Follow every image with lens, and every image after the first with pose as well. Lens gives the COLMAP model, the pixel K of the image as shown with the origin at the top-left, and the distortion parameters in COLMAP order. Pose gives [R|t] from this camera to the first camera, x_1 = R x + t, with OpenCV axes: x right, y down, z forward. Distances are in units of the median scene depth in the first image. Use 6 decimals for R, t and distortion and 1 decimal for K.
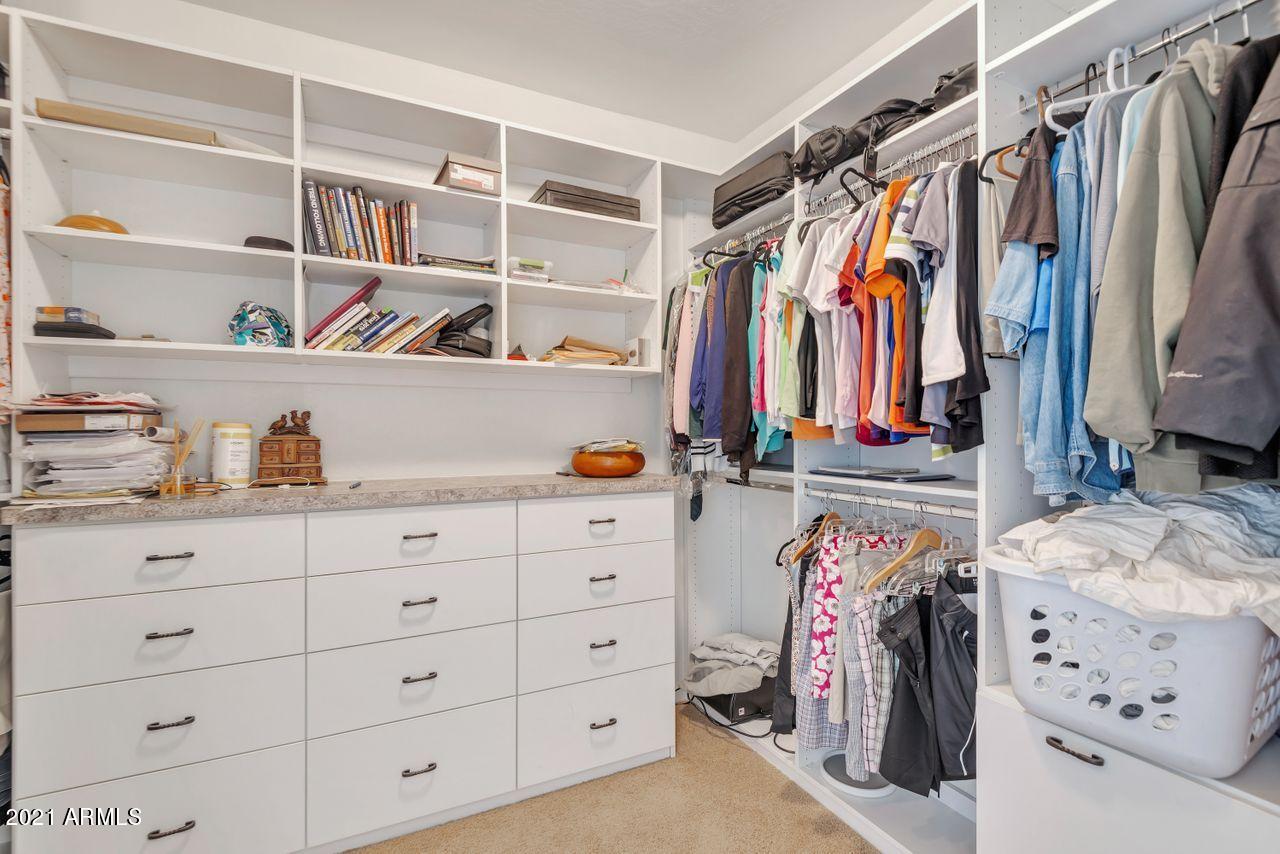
lens RADIAL K [[587.9, 0, 640.0], [0, 587.9, 427.0], [0, 0, 1]] dist [0.022402, -0.015813]
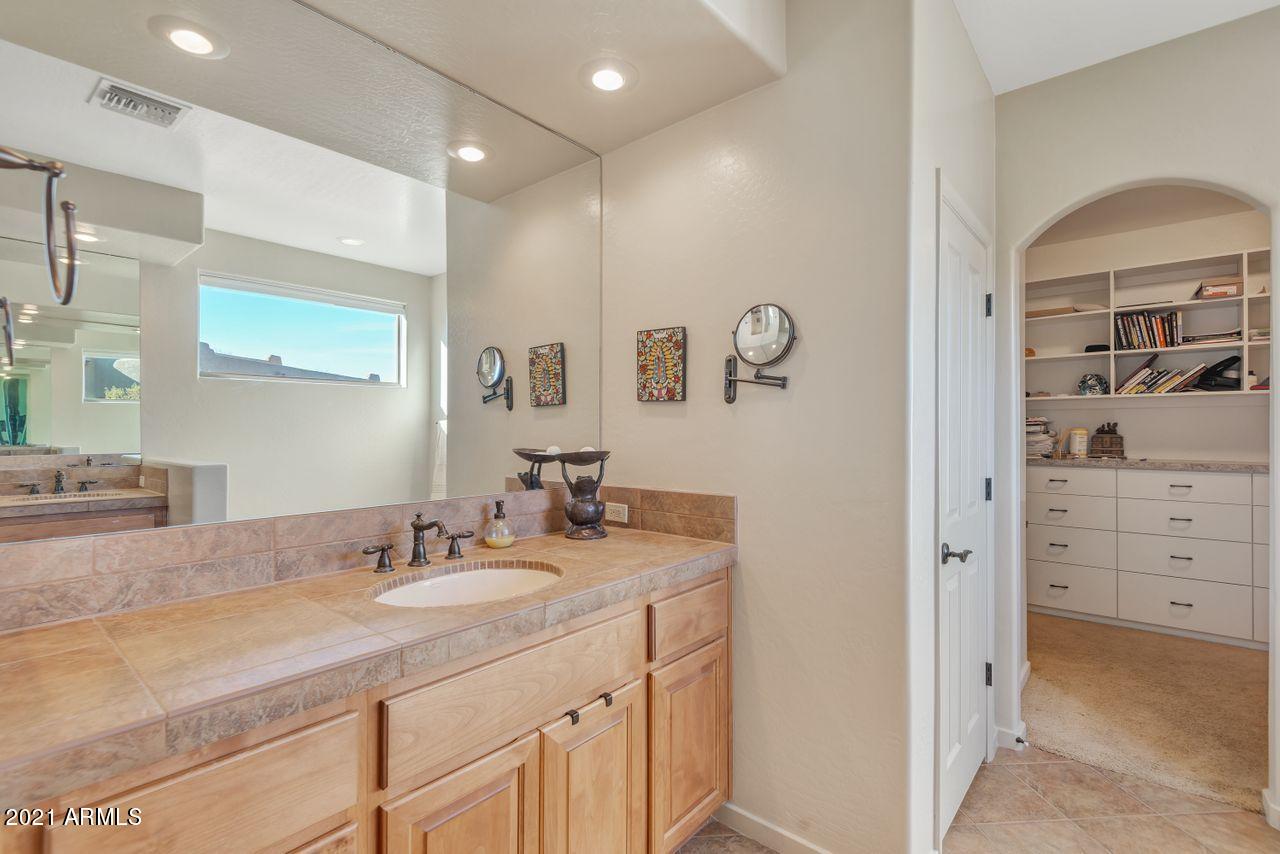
lens RADIAL K [[587.9, 0, 640.0], [0, 587.9, 427.0], [0, 0, 1]] dist [0.022402, -0.015813]
pose [[0.390068, 0.001025, -0.920785, 0.710505], [0.001805, 0.999997, 0.001877, -0.019427], [0.920784, -0.002394, 0.390065, -1.370257]]
